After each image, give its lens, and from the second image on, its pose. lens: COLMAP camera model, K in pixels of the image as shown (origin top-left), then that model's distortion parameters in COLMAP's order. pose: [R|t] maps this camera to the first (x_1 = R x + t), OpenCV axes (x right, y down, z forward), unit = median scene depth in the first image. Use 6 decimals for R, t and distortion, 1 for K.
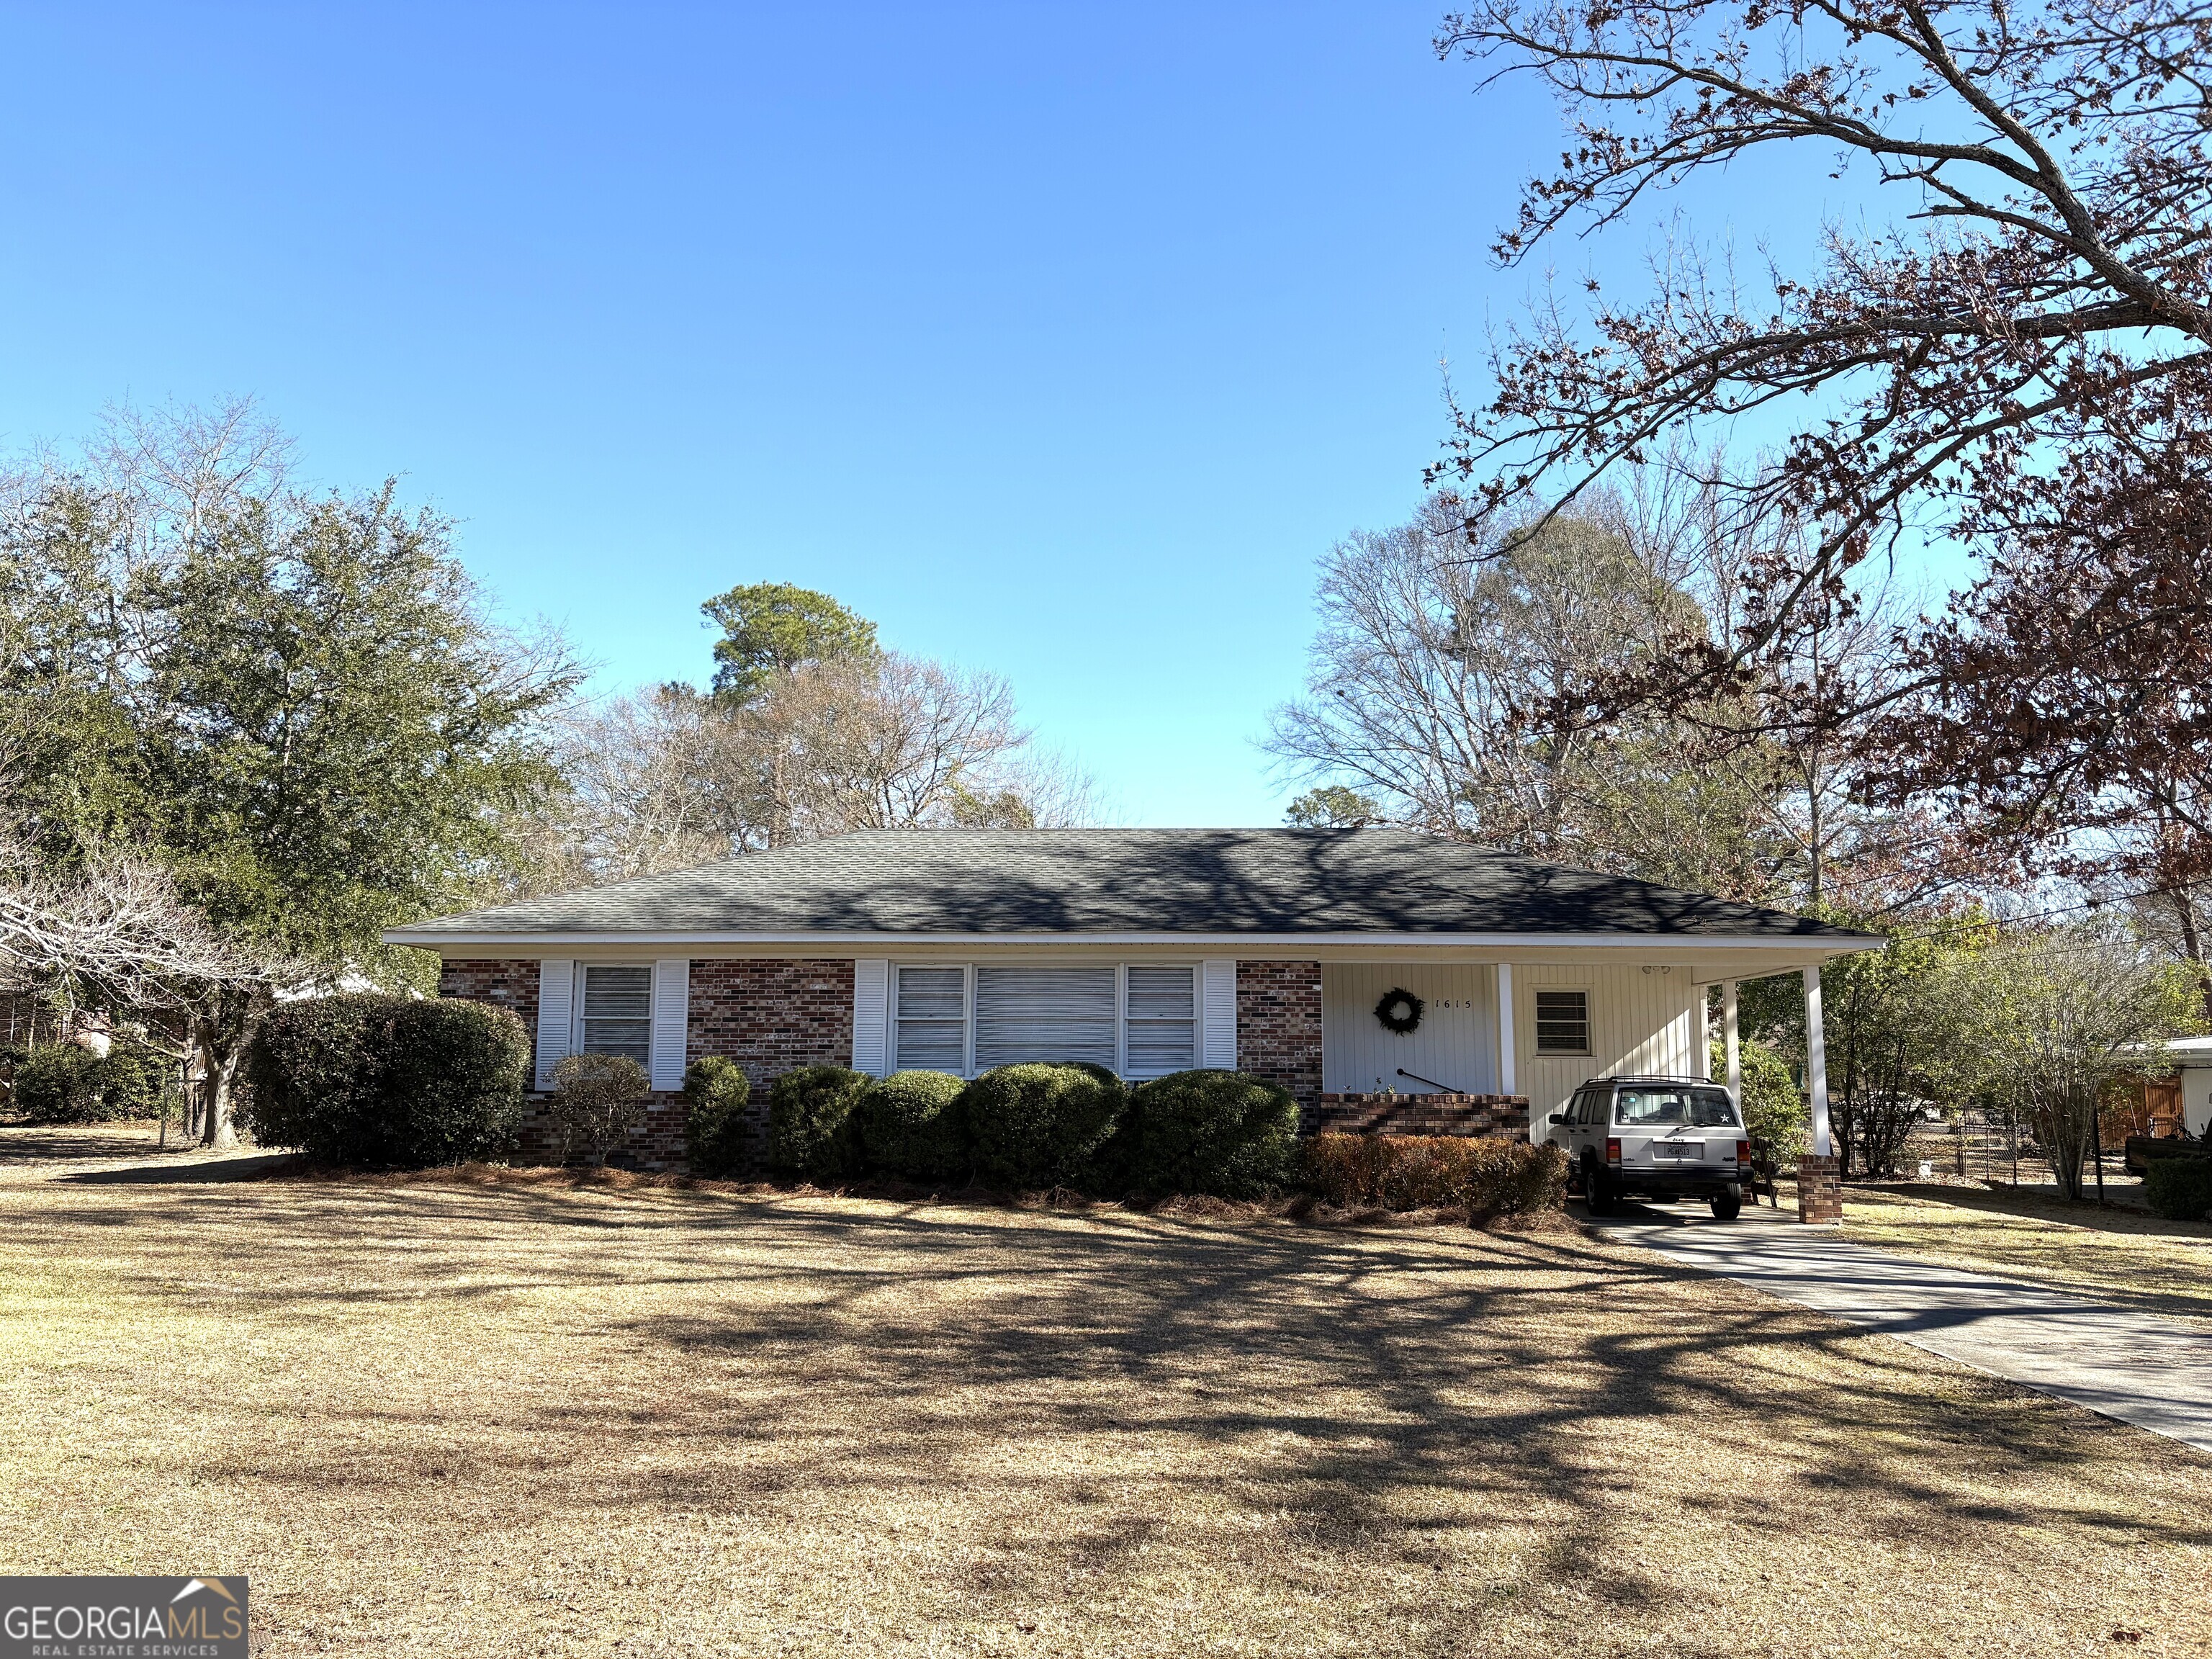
lens RADIAL K [[1704.5, 0, 1108.0], [0, 1704.5, 641.5], [0, 0, 1]] dist [0.138657, -0.259231]
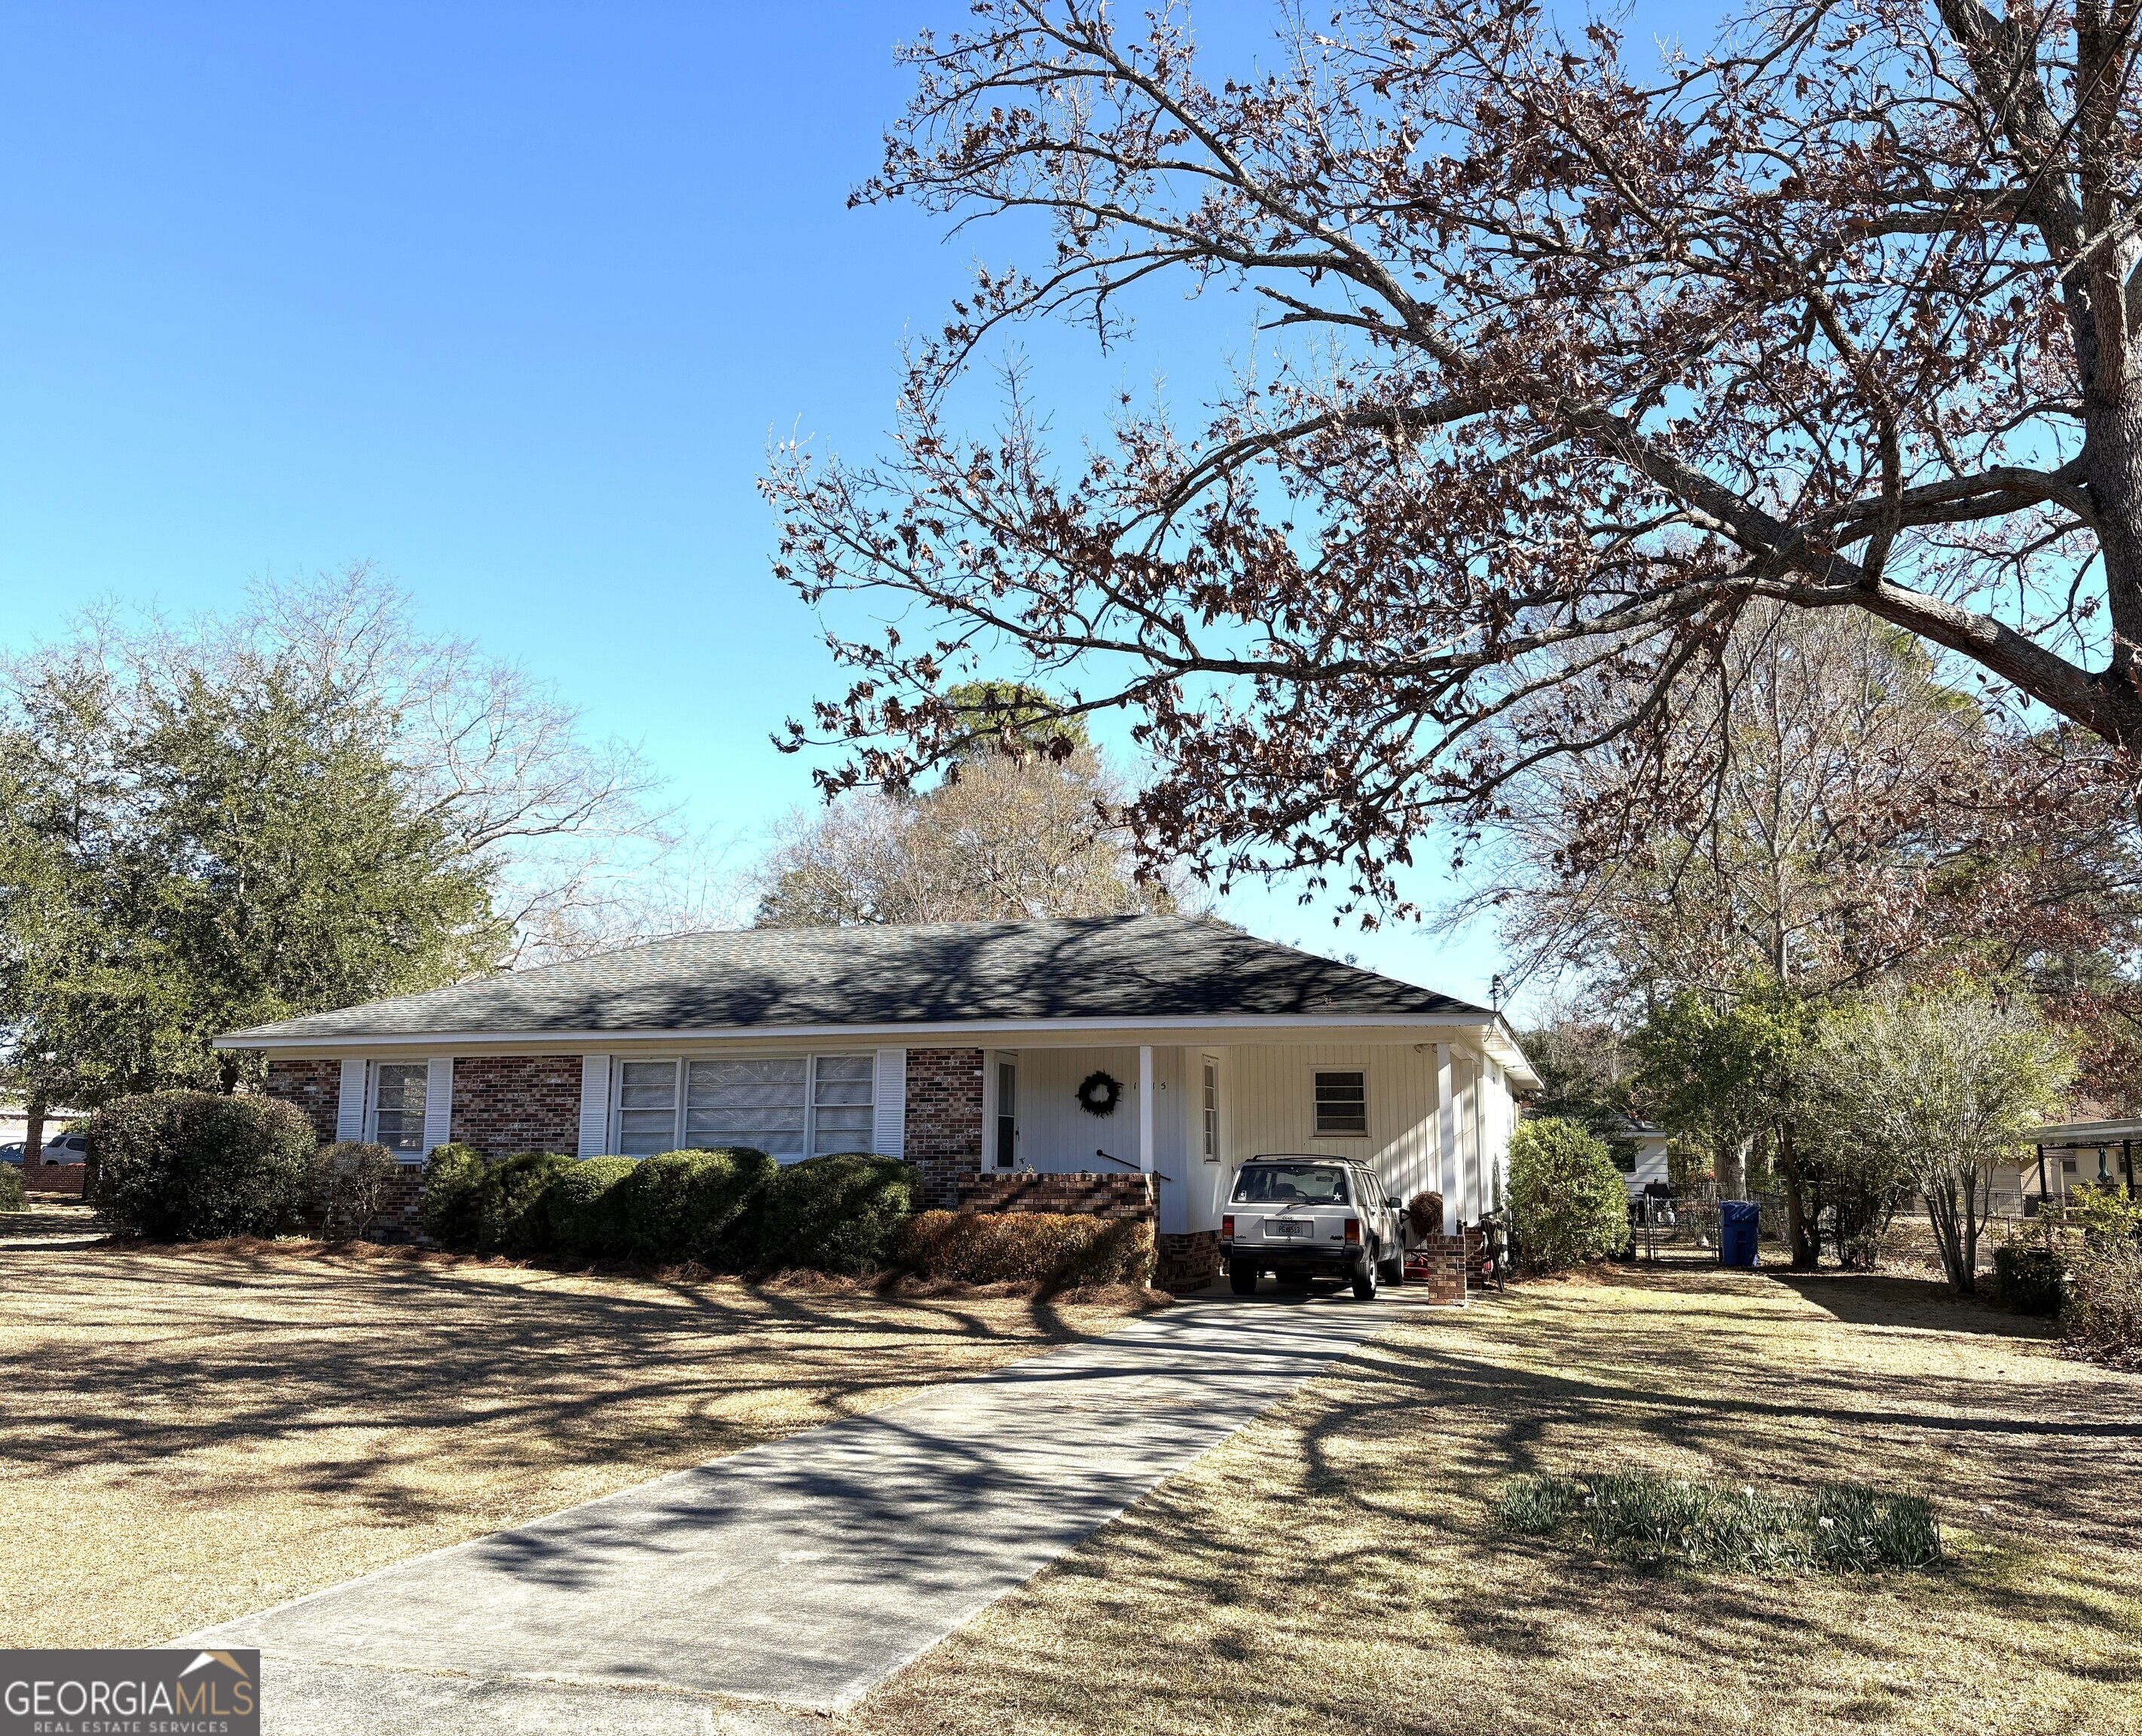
lens RADIAL K [[1780.7, 0, 1068.2], [0, 1780.7, 684.0], [0, 0, 1]] dist [0.149332, -0.266041]
pose [[0.969699, -0.063564, -0.235887, 0.447809], [0.060632, 0.997966, -0.019672, -0.012152], [0.236657, 0.004773, 0.971581, -0.059194]]
